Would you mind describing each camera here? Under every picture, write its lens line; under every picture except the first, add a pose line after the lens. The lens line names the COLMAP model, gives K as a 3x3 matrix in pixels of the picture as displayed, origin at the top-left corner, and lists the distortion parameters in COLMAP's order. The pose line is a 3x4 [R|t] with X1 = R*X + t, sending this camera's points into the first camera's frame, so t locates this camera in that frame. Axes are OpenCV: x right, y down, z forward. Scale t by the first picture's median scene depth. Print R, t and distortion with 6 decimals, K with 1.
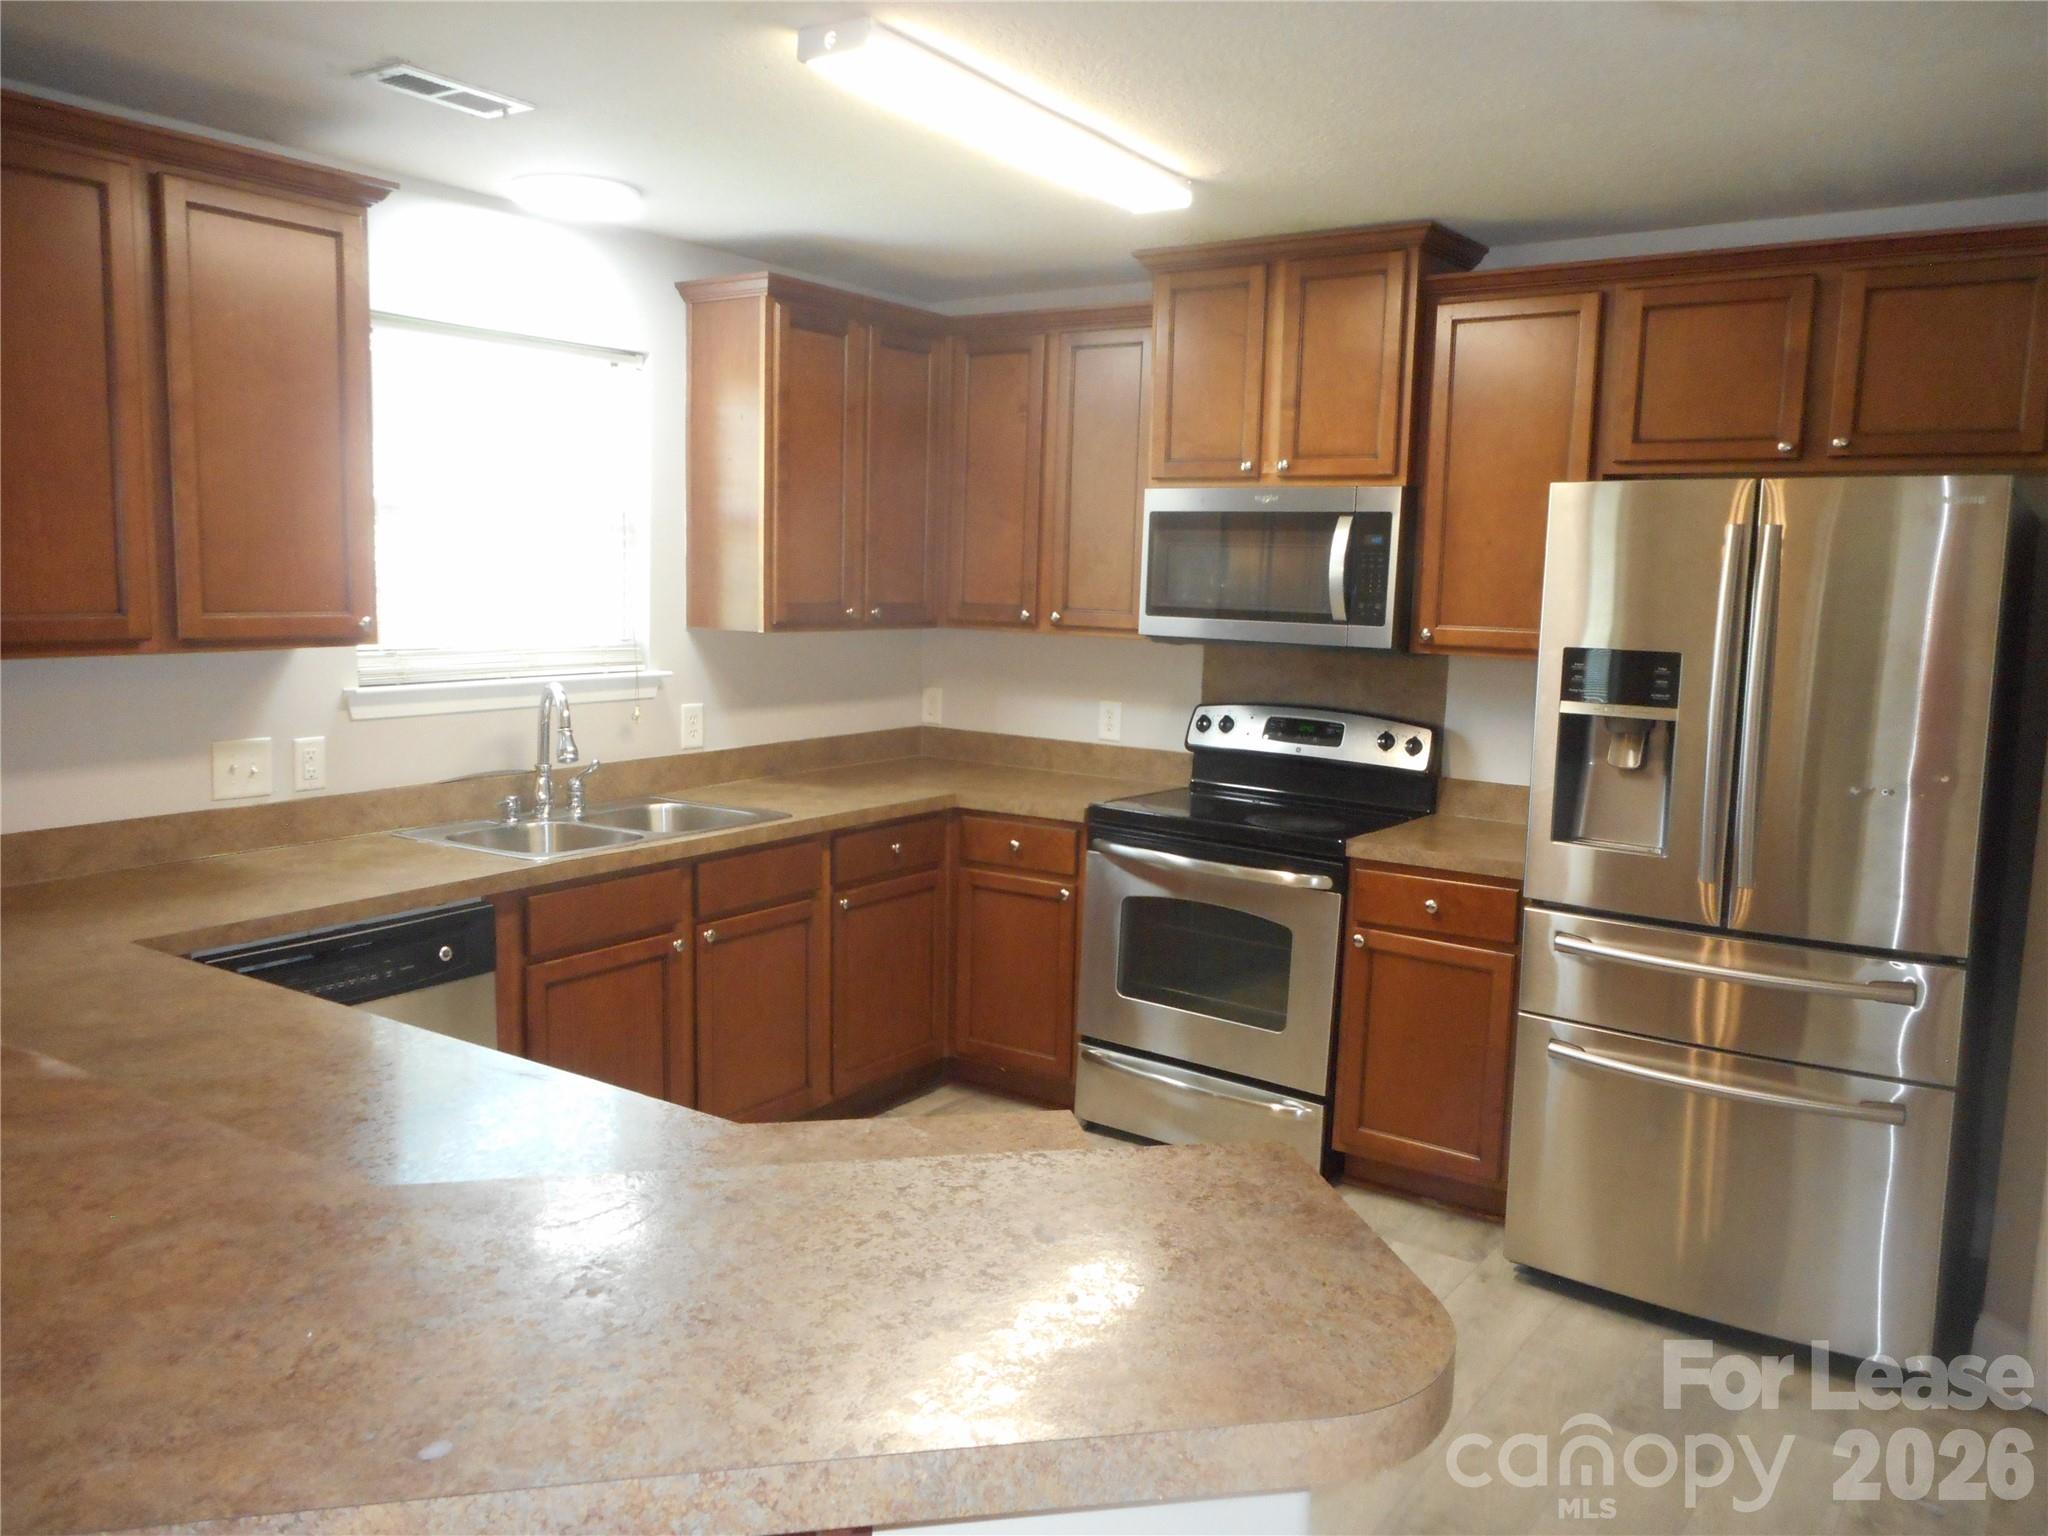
lens RADIAL K [[1539.4, 0, 1026.5], [0, 1539.4, 764.9], [0, 0, 1]] dist [-0.003333, 0.020611]
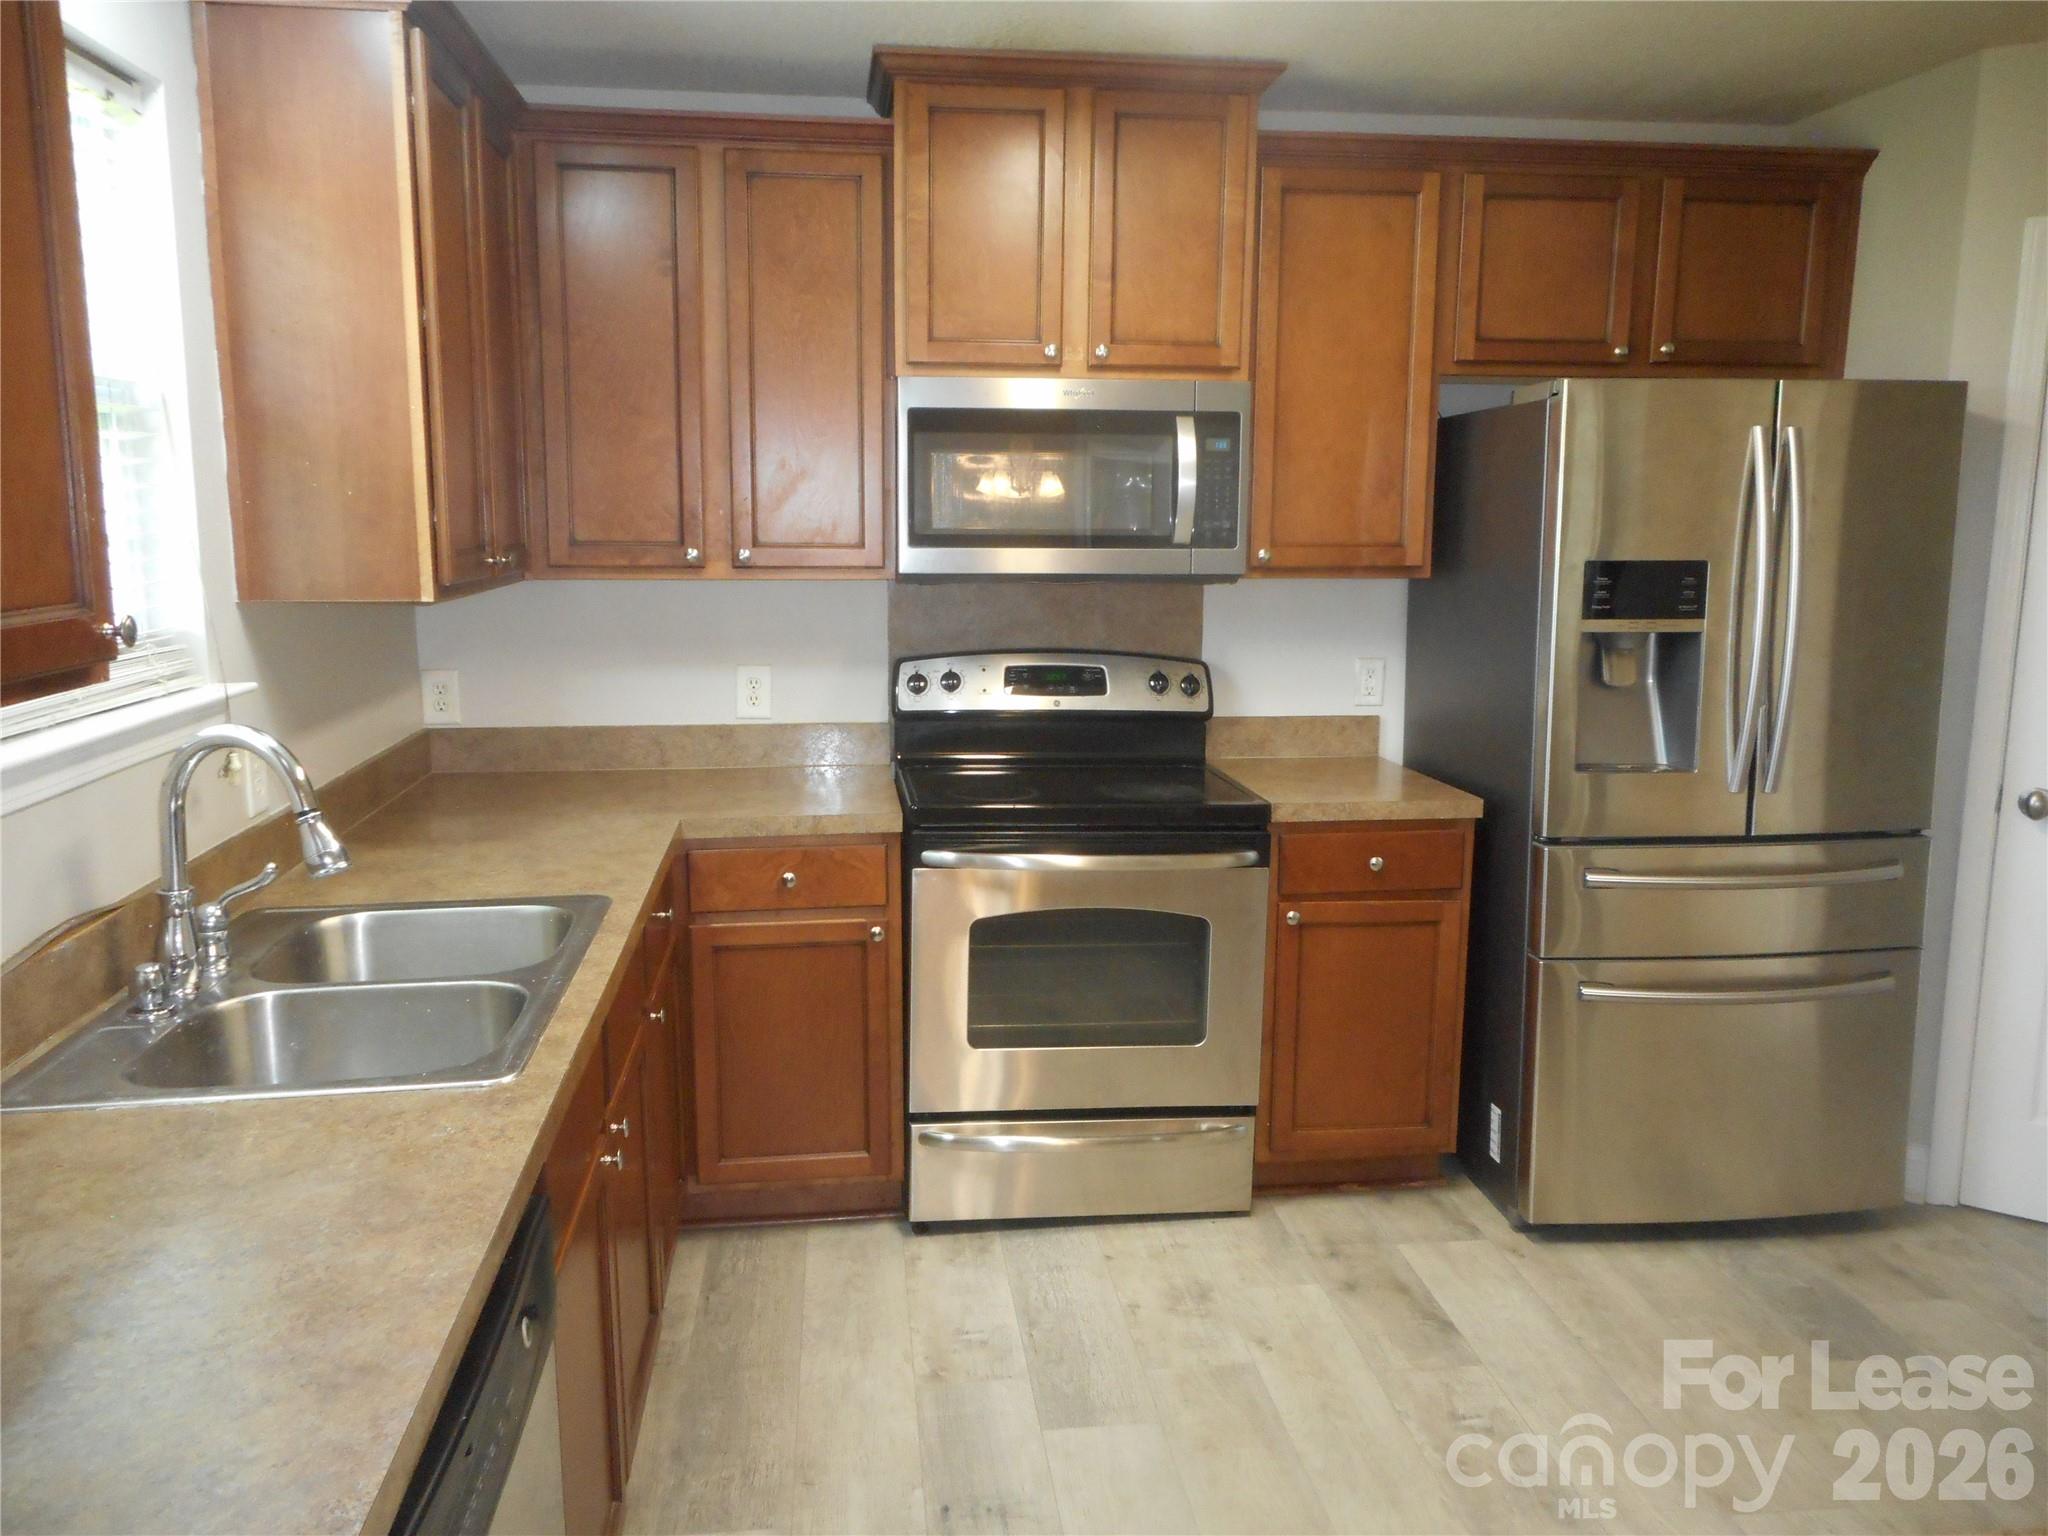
lens RADIAL K [[1539.4, 0, 1019.5], [0, 1539.4, 762.8], [0, 0, 1]] dist [-0.003333, 0.020611]
pose [[0.751033, -0.131878, 0.646960, -0.400362], [0.099449, 0.991266, 0.086615, -0.054955], [-0.652732, -0.000711, 0.757588, 0.411160]]
